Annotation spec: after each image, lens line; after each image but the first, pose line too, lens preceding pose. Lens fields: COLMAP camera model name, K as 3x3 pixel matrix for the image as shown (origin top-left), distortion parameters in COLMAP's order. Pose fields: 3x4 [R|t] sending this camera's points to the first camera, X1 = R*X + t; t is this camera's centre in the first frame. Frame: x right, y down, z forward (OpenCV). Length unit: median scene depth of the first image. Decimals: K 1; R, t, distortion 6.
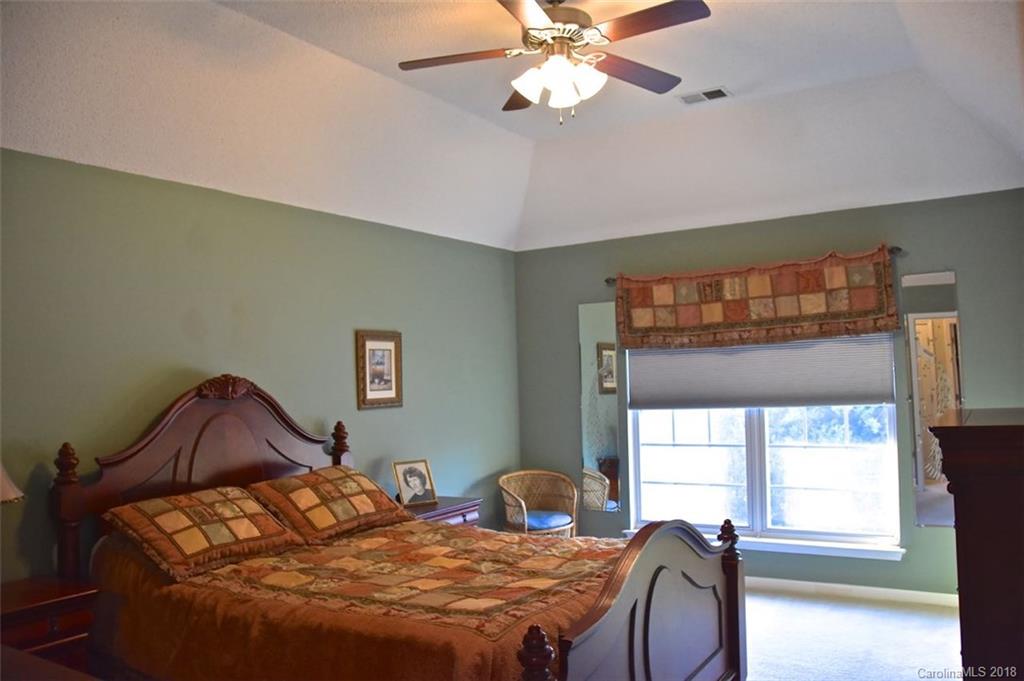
lens RADIAL K [[796.2, 0, 508.9], [0, 796.2, 341.6], [0, 0, 1]] dist [-0.166399, 0.121742]
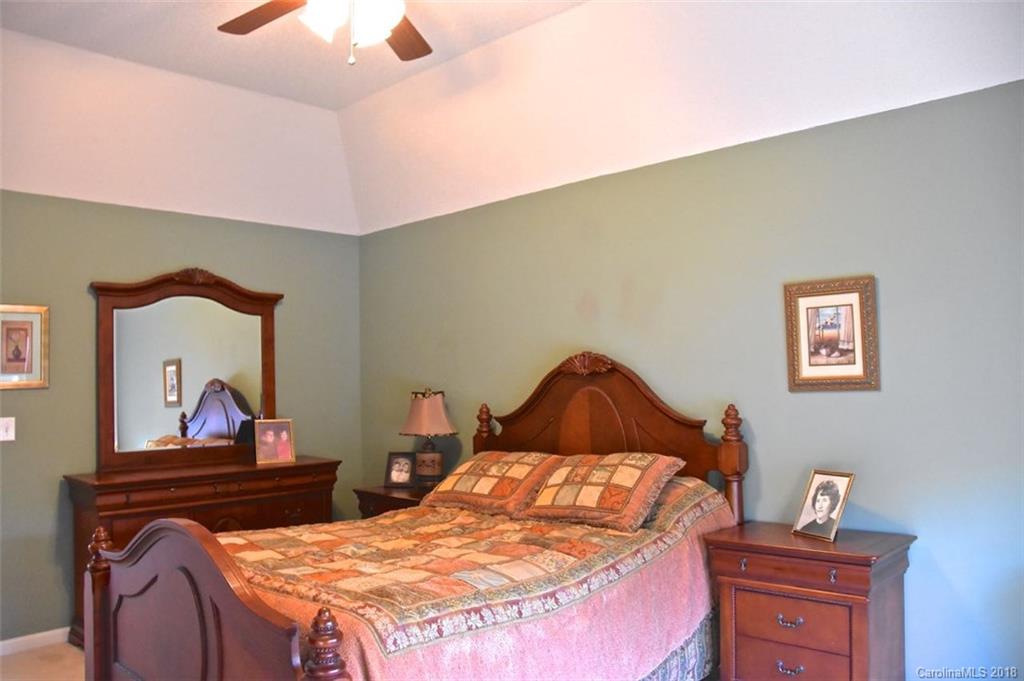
lens RADIAL K [[796.2, 0, 508.9], [0, 796.2, 341.6], [0, 0, 1]] dist [-0.166399, 0.121742]
pose [[-0.194459, -0.019265, -0.980721, 0.560584], [0.072226, 0.996812, -0.033902, 0.043771], [0.978248, -0.077426, -0.192448, 0.857643]]
